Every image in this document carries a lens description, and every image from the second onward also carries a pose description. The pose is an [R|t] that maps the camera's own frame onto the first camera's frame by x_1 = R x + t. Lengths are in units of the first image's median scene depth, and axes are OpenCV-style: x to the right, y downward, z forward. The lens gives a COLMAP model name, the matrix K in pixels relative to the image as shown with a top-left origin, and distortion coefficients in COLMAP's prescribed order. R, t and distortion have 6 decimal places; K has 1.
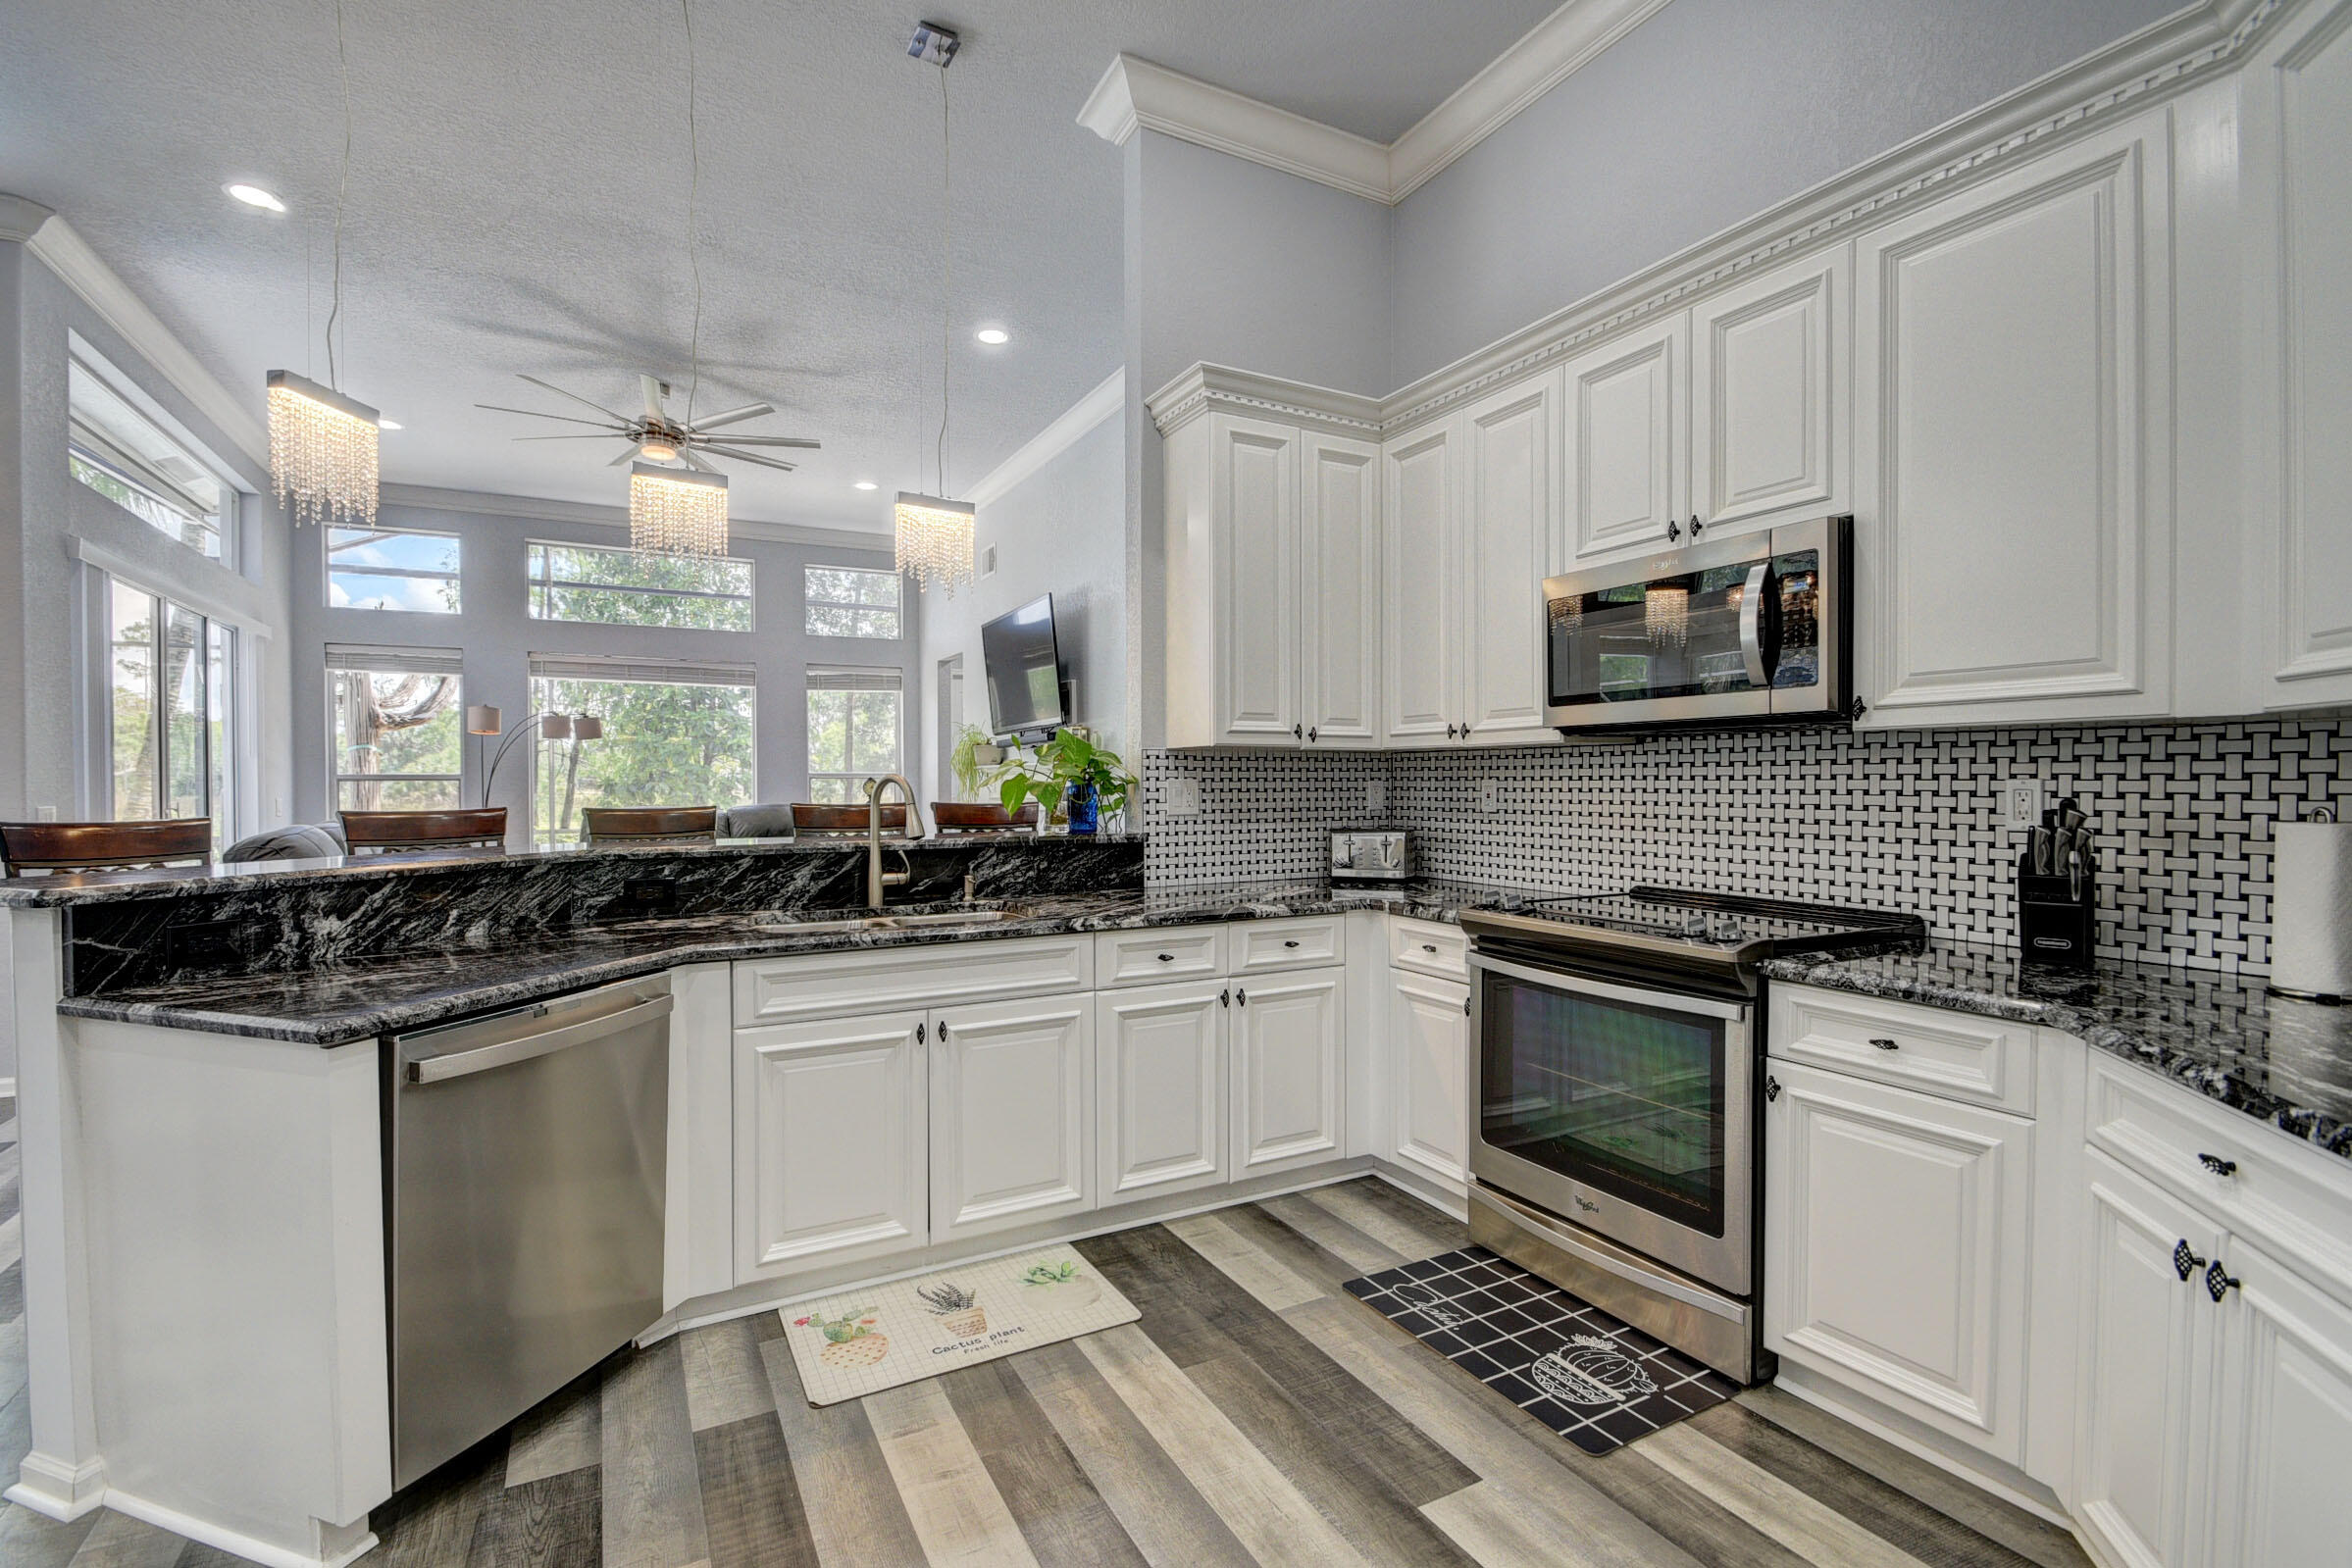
lens RADIAL K [[1014.5, 0, 1127.9], [0, 1014.5, 792.6], [0, 0, 1]] dist [0.003502, -0.018898]
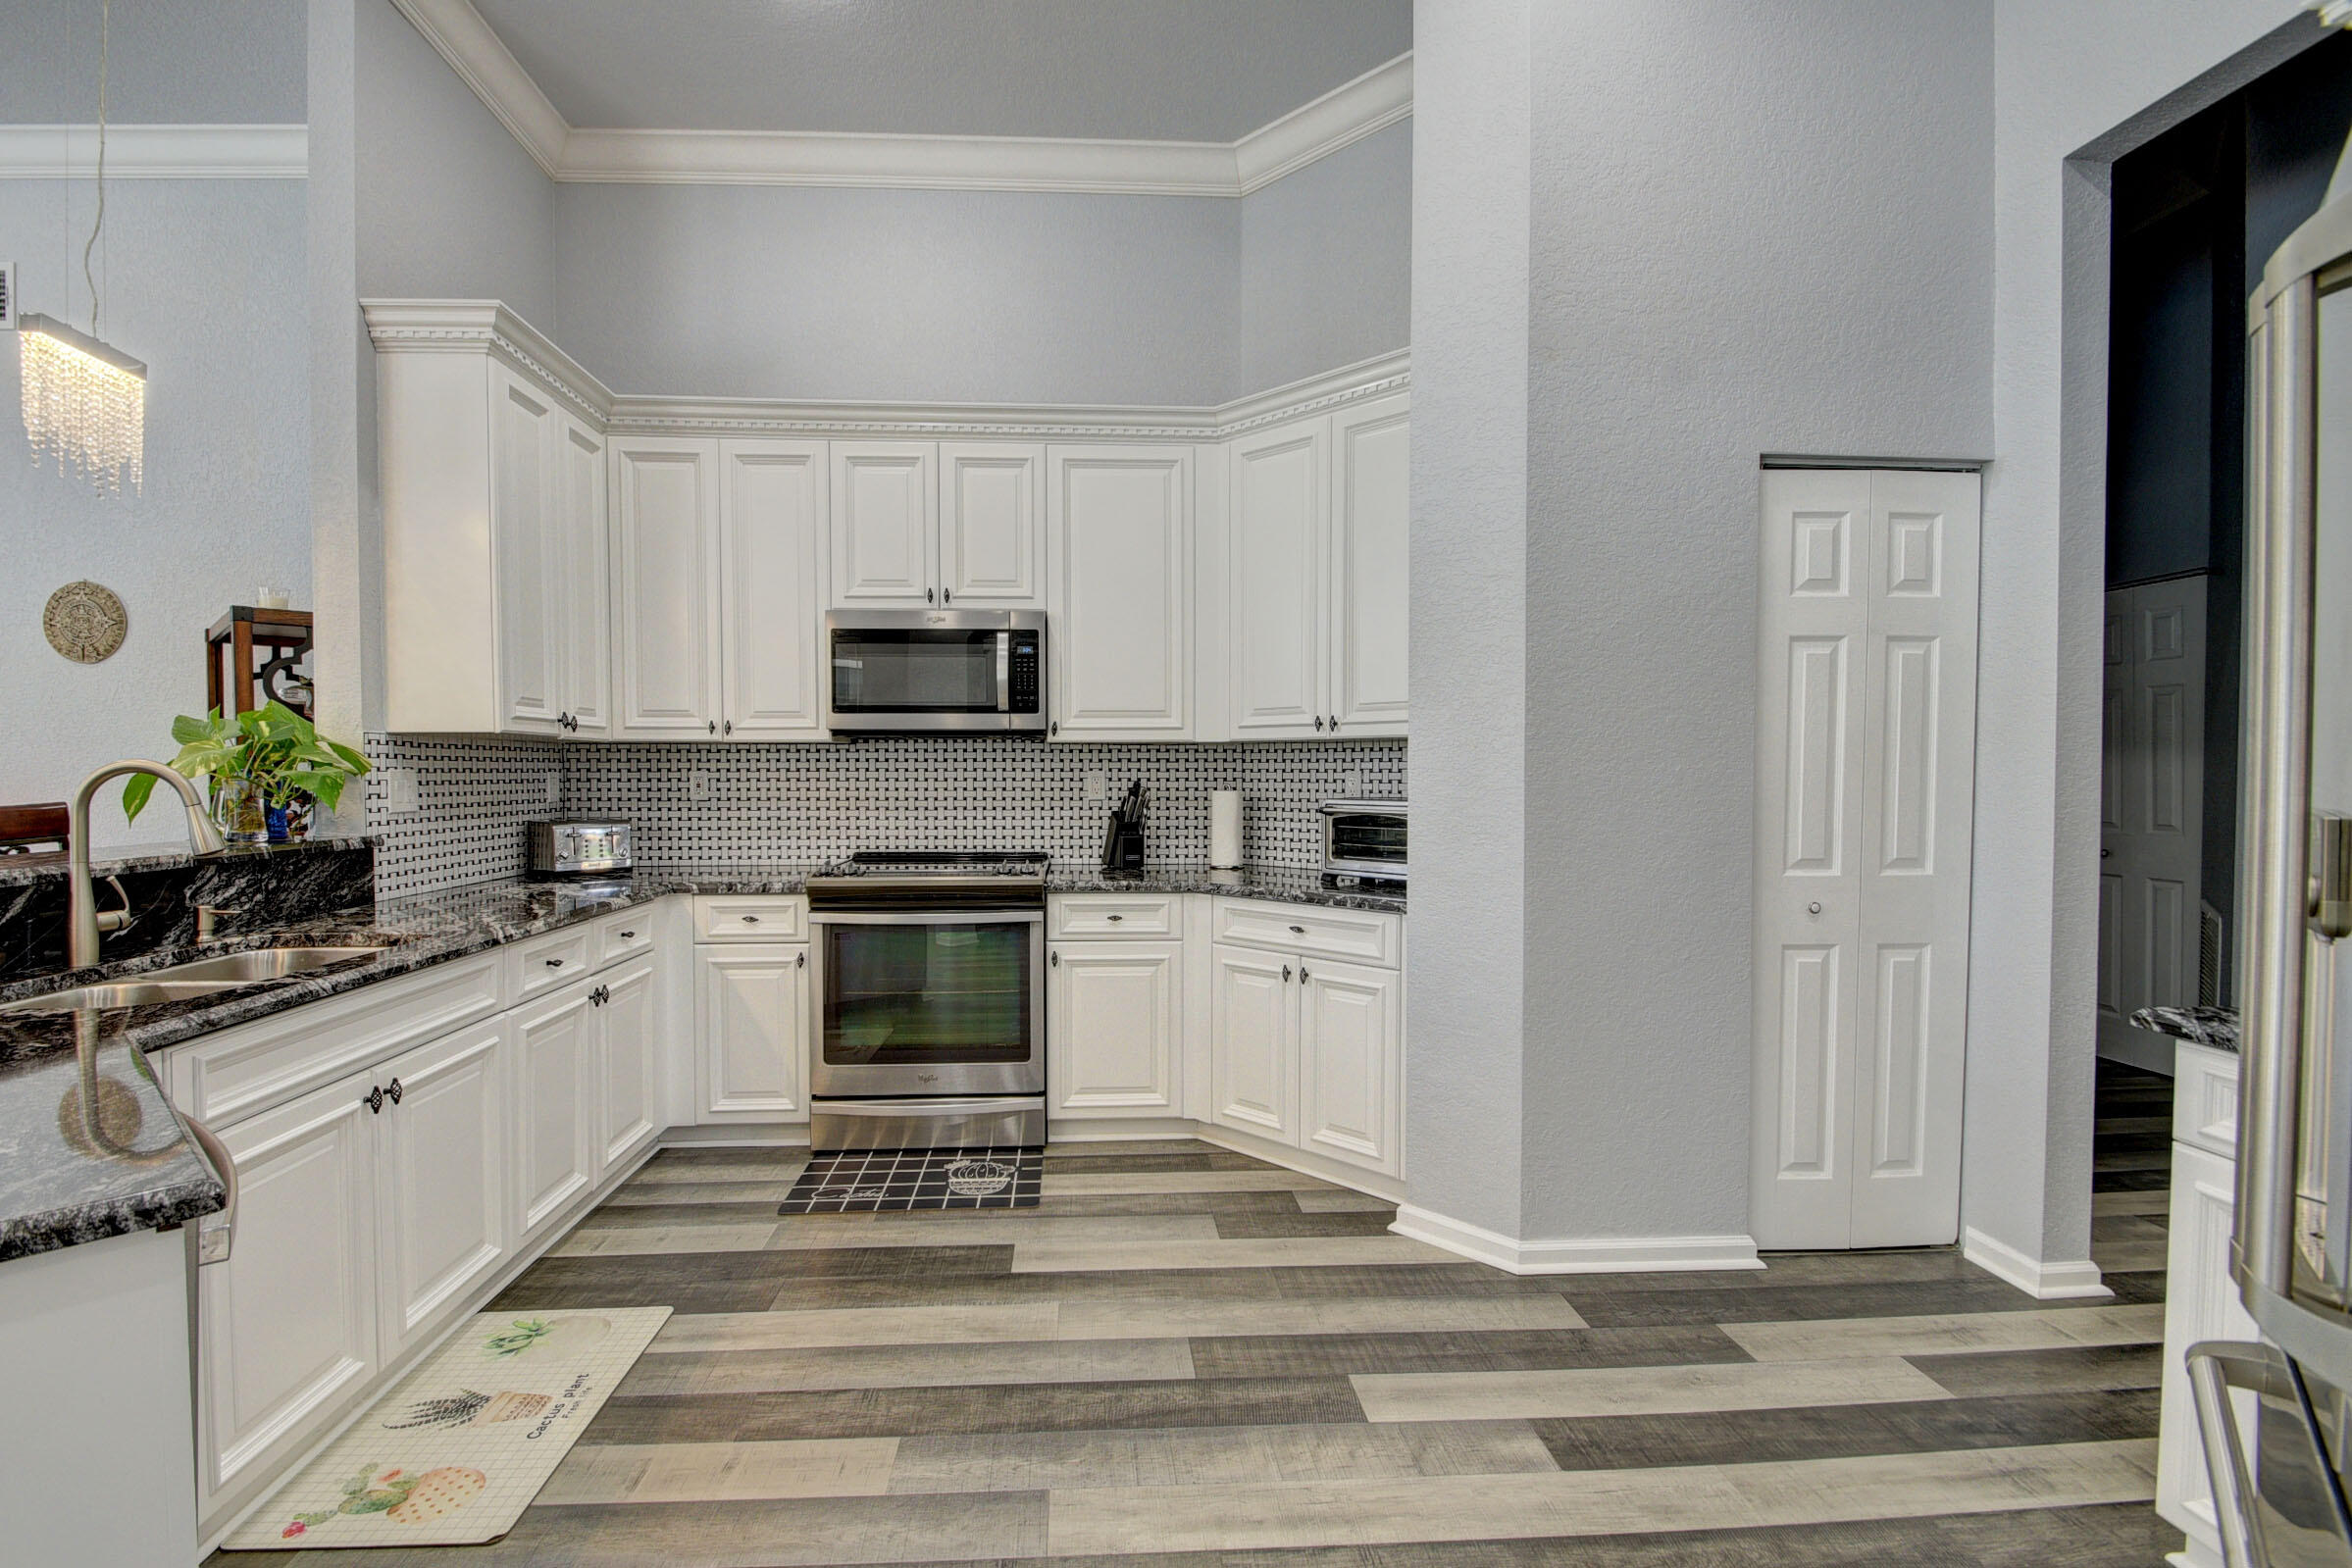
lens RADIAL K [[1014.5, 0, 1127.9], [0, 1014.5, 792.6], [0, 0, 1]] dist [0.003502, -0.018898]
pose [[0.411299, -0.015676, 0.911366, -0.633572], [0.010973, 0.999865, 0.012246, 0.002963], [-0.911434, 0.004964, 0.411416, 0.162226]]
